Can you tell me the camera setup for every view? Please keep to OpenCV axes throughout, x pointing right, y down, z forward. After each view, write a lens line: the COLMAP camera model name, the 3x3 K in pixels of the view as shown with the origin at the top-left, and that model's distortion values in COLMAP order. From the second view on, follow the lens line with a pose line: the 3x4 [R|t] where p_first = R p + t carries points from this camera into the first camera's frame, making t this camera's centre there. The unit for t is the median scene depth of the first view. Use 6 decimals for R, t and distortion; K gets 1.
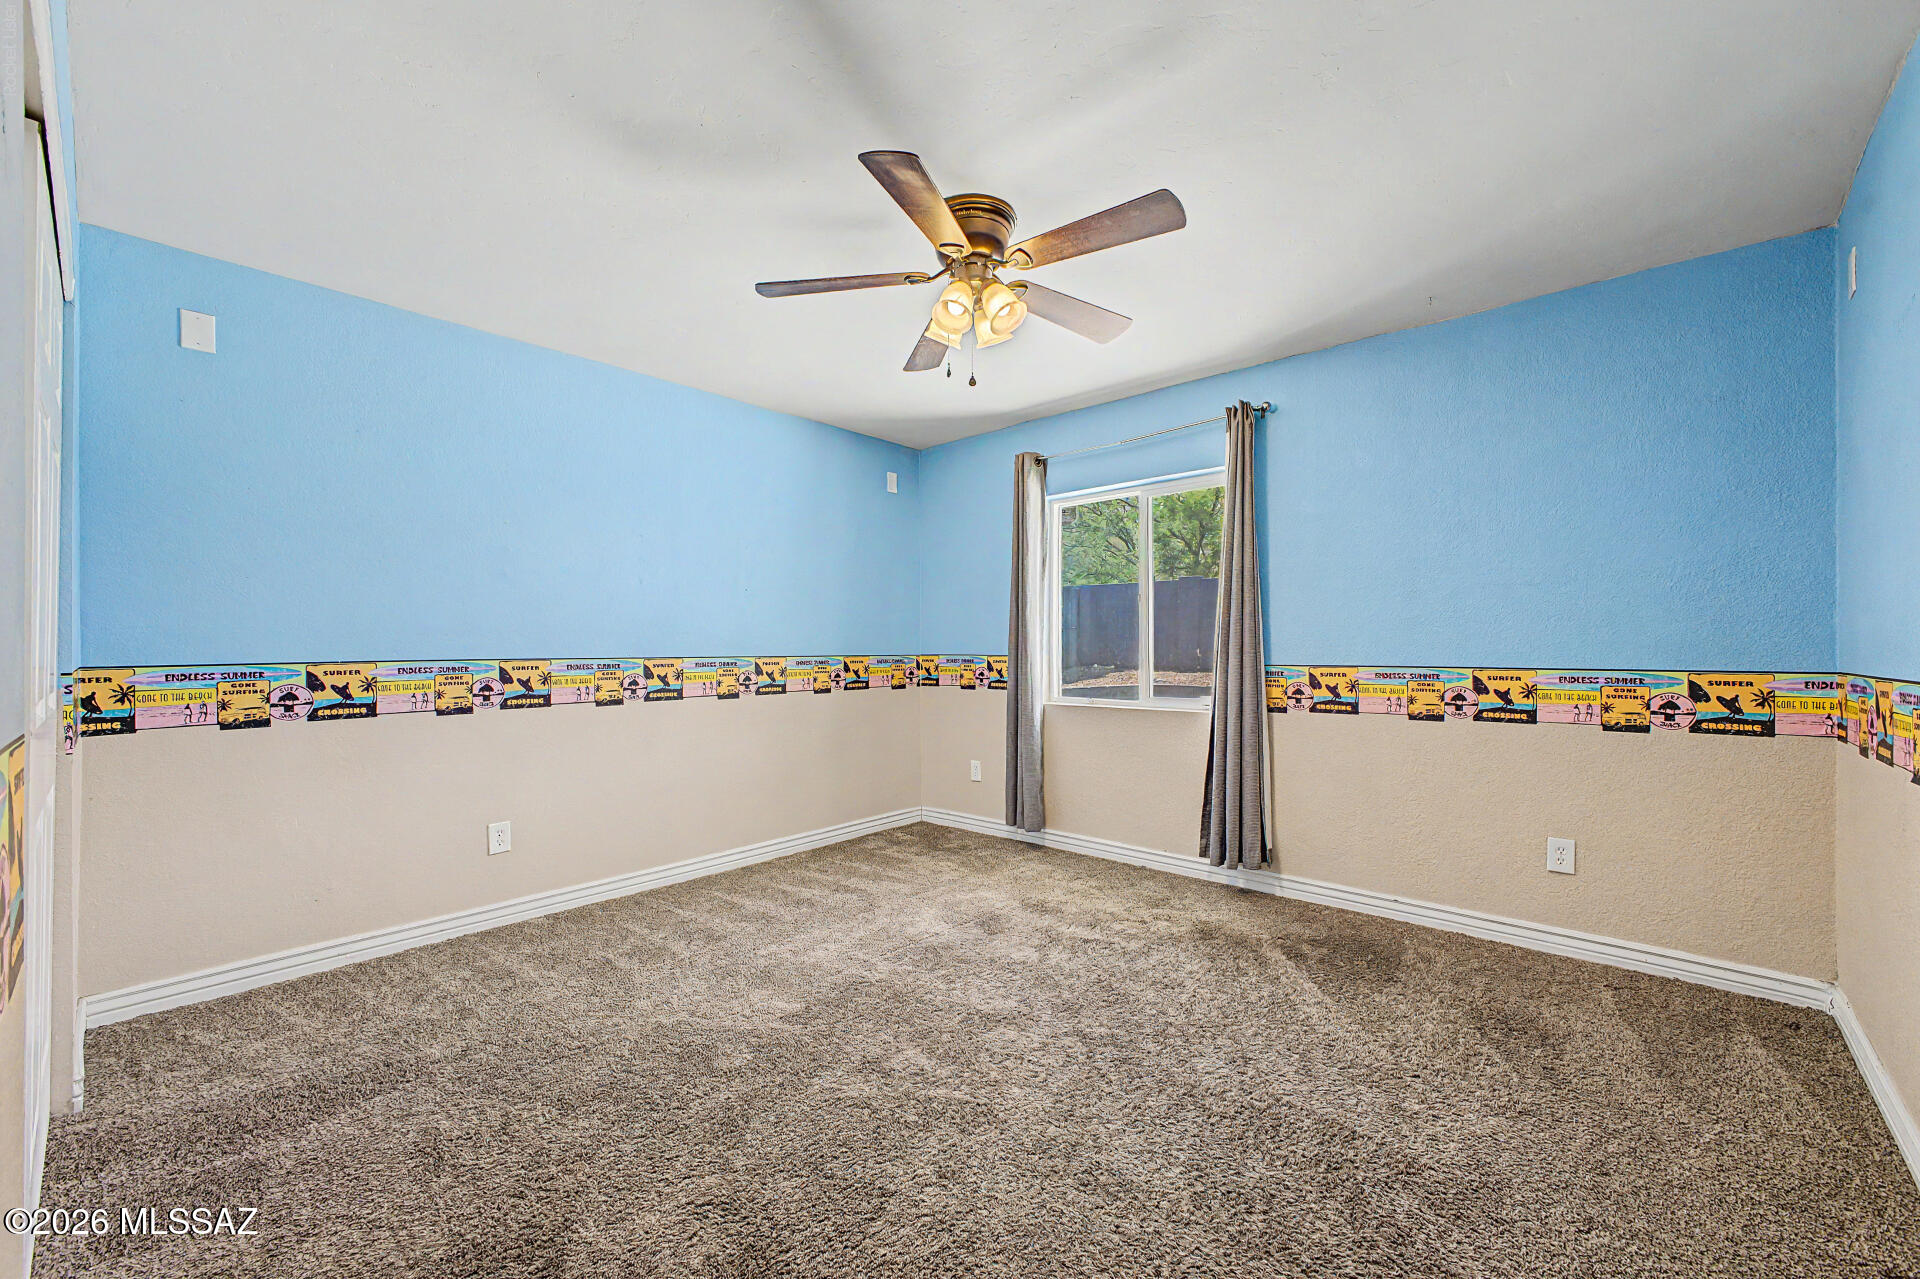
lens RADIAL K [[770.1, 0, 938.1], [0, 770.1, 630.6], [0, 0, 1]] dist [0.016439, -0.005027]
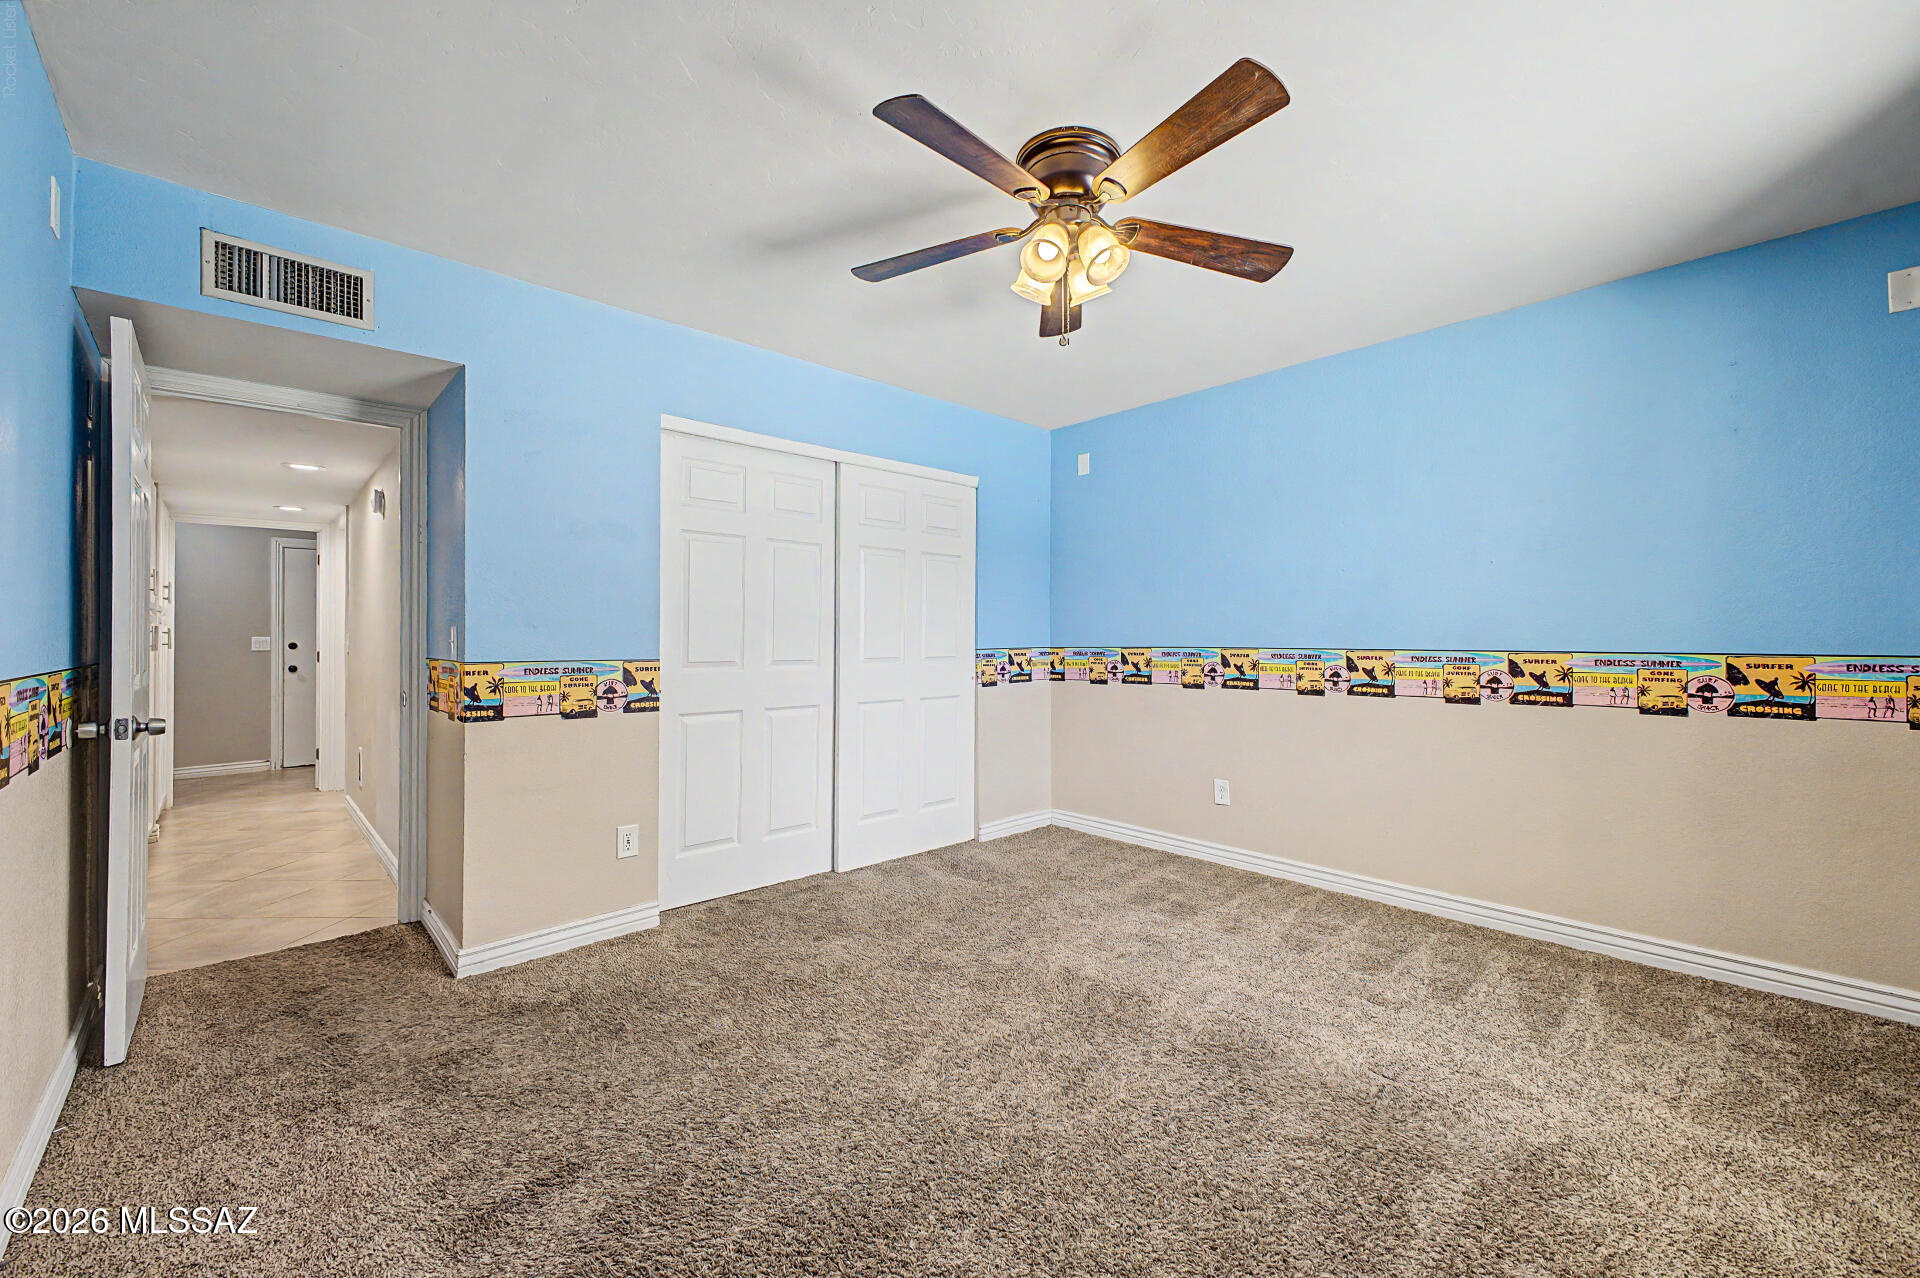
lens RADIAL K [[752.4, 0, 968.9], [0, 752.4, 637.2], [0, 0, 1]] dist [0.033591, -0.016486]
pose [[-0.072750, 0.002091, -0.997348, 0.682399], [0.021863, 0.999761, 0.000501, 0.012249], [0.997111, -0.021768, -0.072779, 0.714746]]
